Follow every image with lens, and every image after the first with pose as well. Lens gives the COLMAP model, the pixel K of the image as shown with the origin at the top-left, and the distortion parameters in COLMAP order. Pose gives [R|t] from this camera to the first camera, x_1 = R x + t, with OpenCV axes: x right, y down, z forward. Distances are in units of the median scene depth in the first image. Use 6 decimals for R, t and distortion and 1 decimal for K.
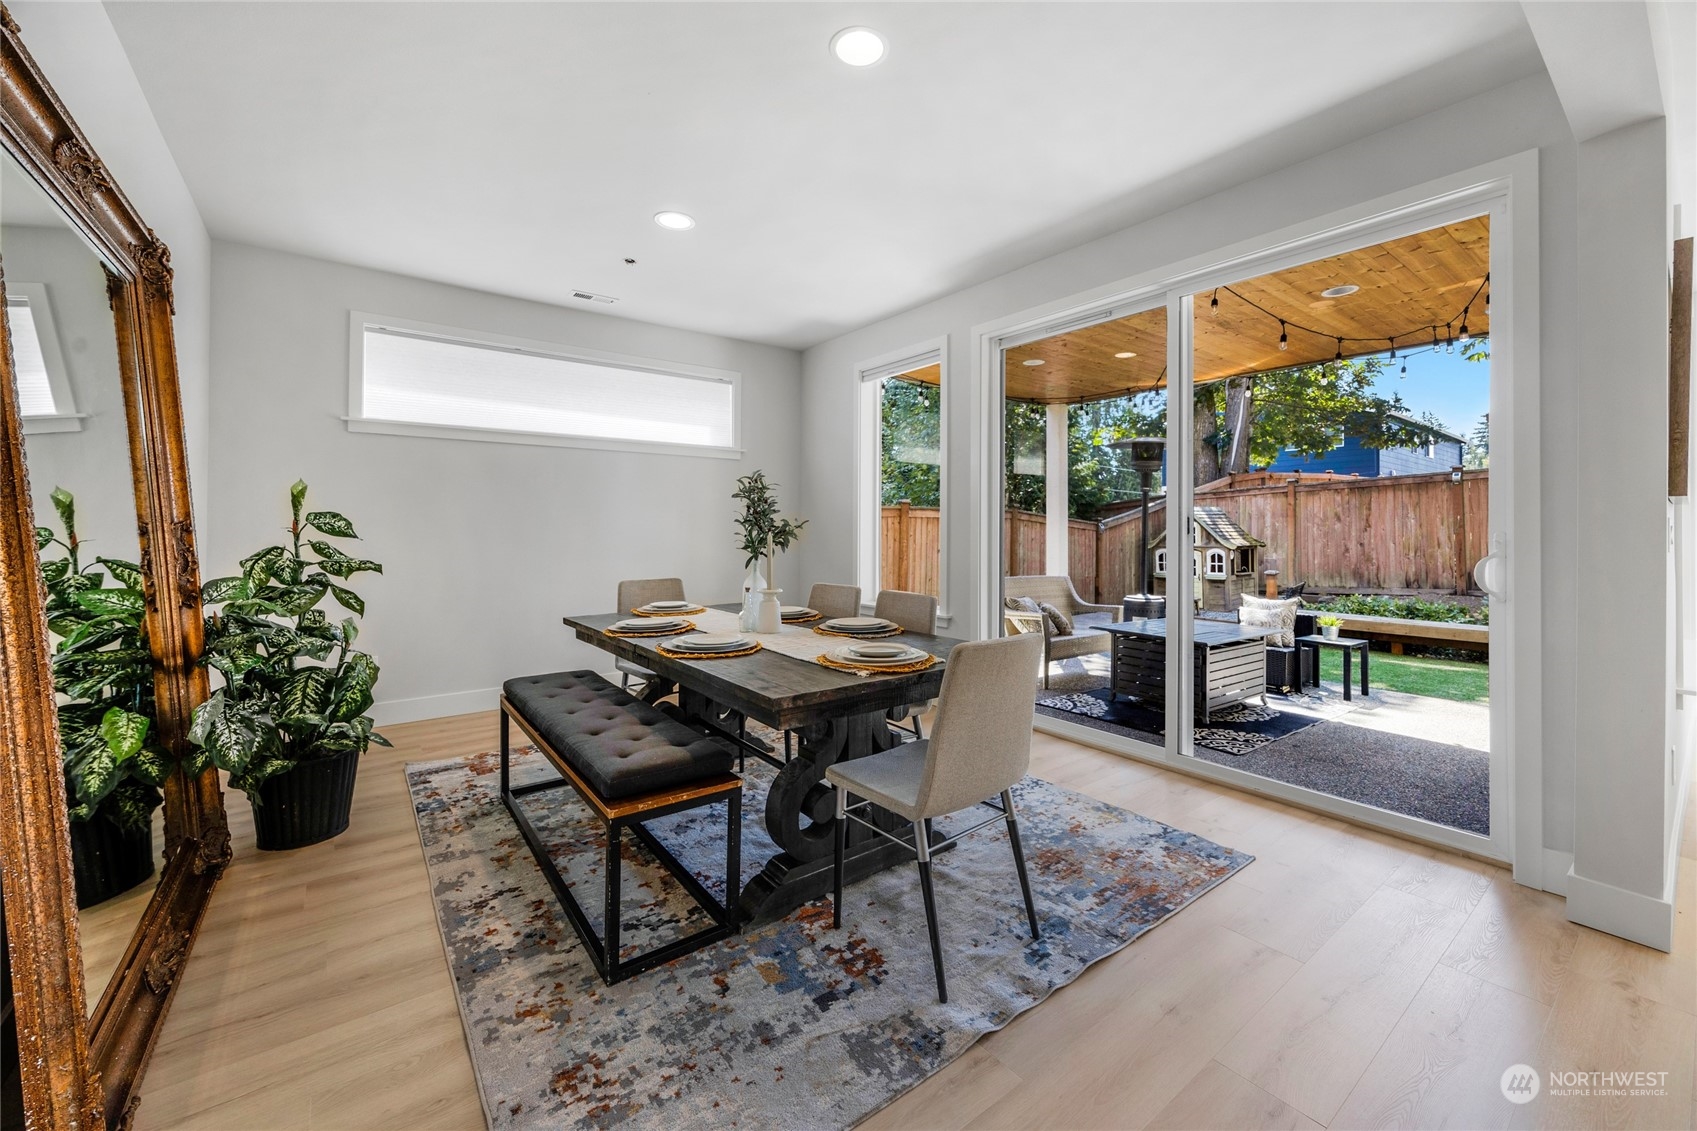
lens RADIAL K [[675.5, 0, 837.5], [0, 675.5, 526.1], [0, 0, 1]] dist [0.000847, 0.000046]
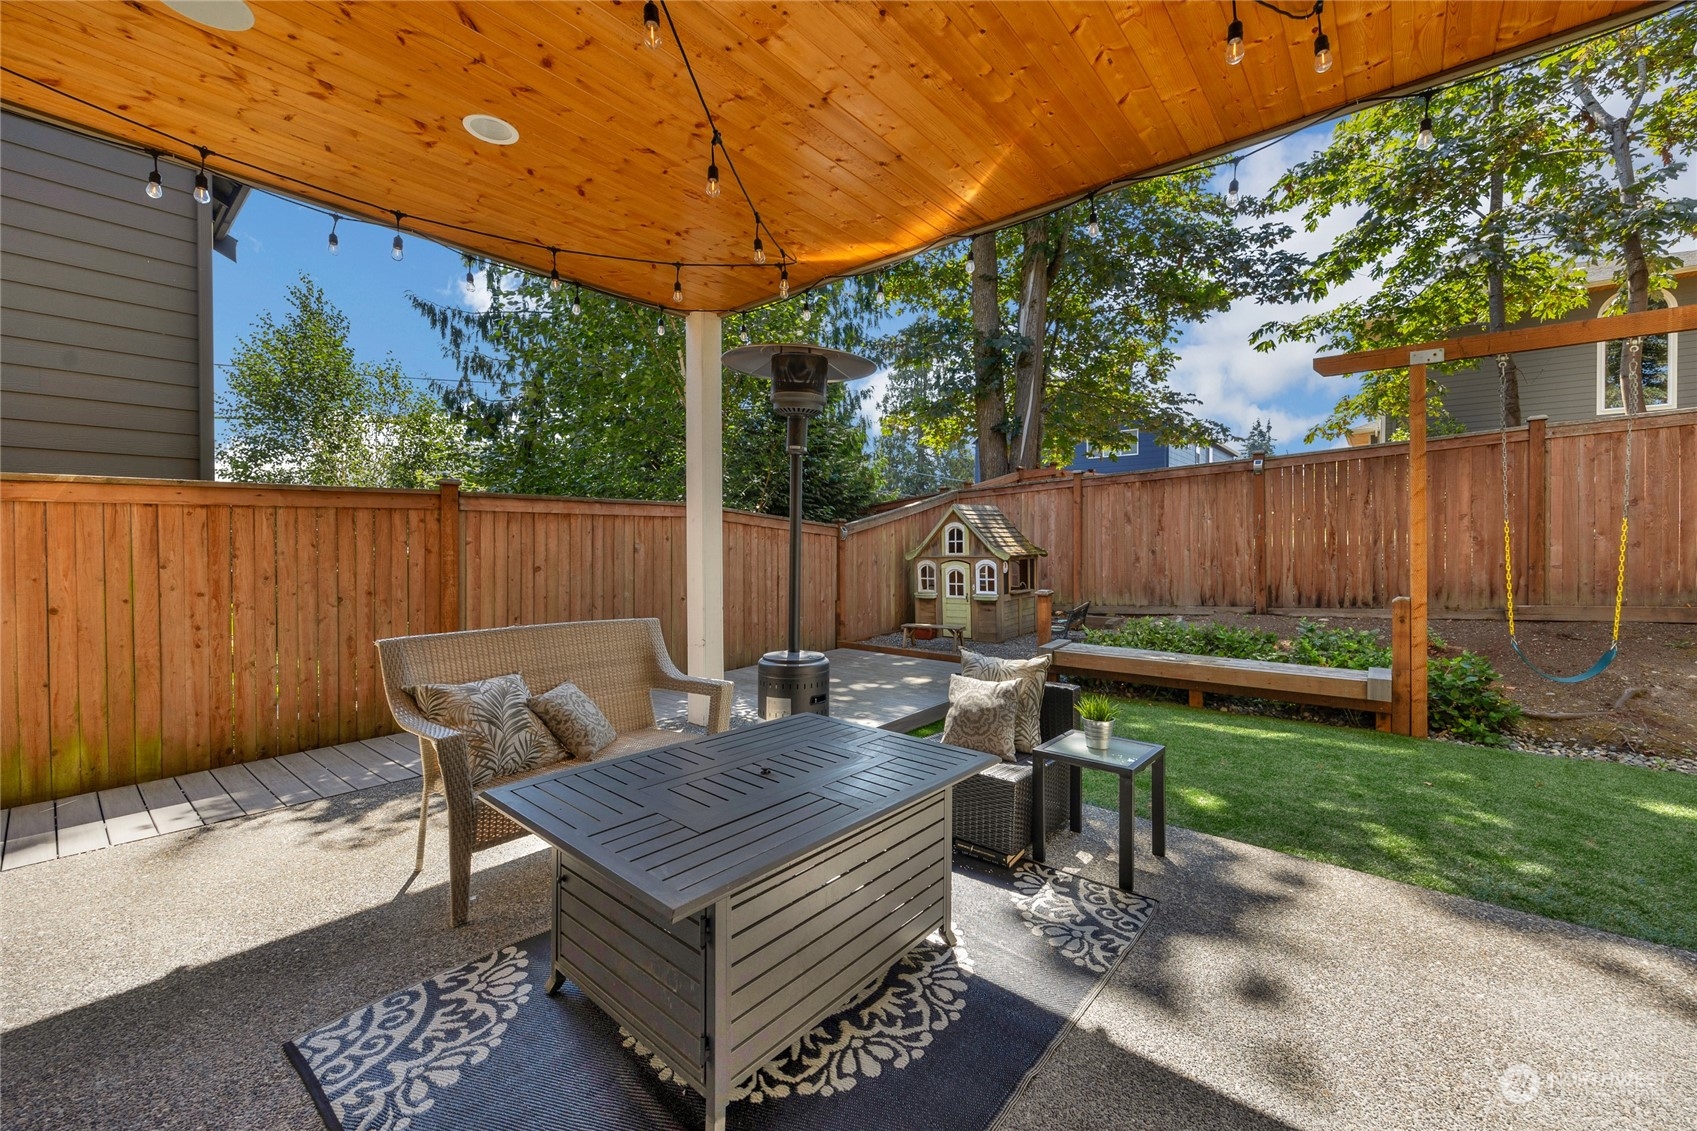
lens RADIAL K [[674.3, 0, 852.7], [0, 674.3, 557.1], [0, 0, 1]] dist [-0.000269, -0.000053]
pose [[0.971313, -0.011048, 0.237548, 0.238939], [0.004322, 0.999575, 0.028818, 0.008606], [-0.237765, -0.026965, 0.970948, 0.308292]]
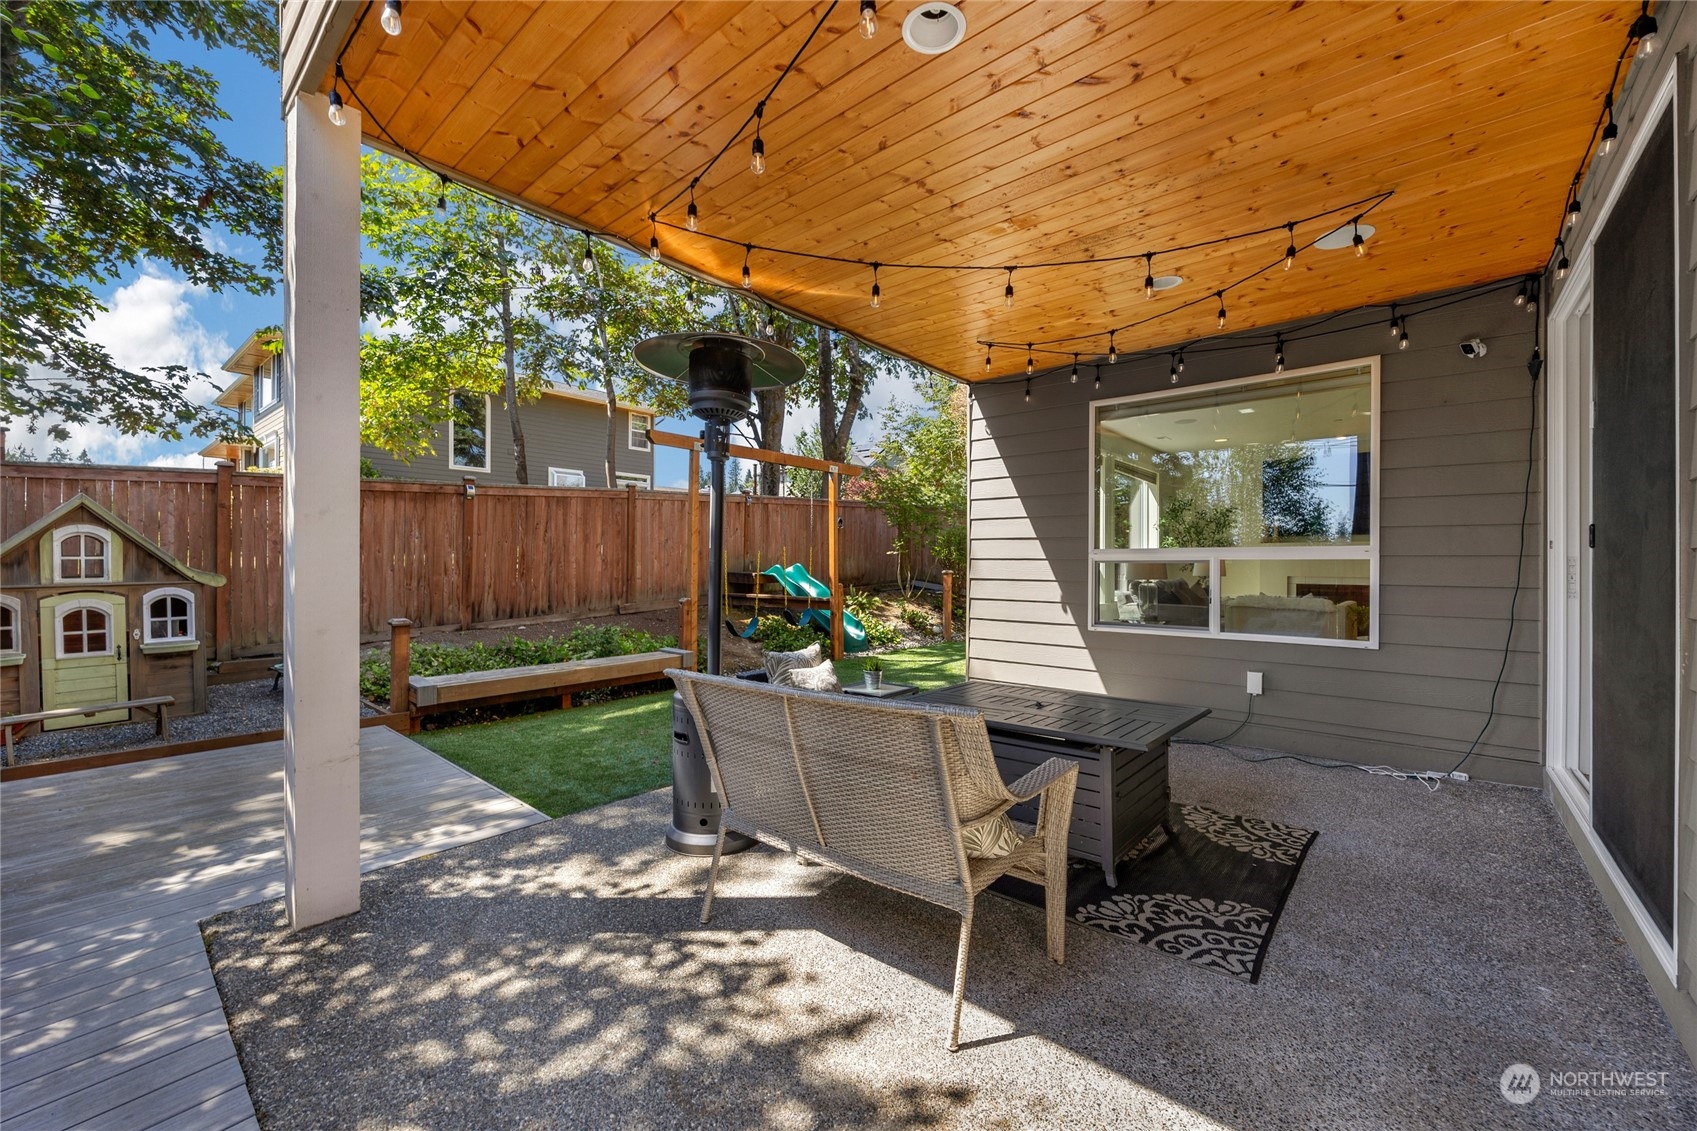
lens RADIAL K [[666.5, 0, 861.7], [0, 666.5, 565.6], [0, 0, 1]] dist [0.009258, 0.000273]
pose [[-0.235402, -0.005400, 0.971883, -0.011241], [-0.010026, 0.999945, 0.003128, 0.012327], [-0.971846, -0.009008, -0.235443, 0.644823]]
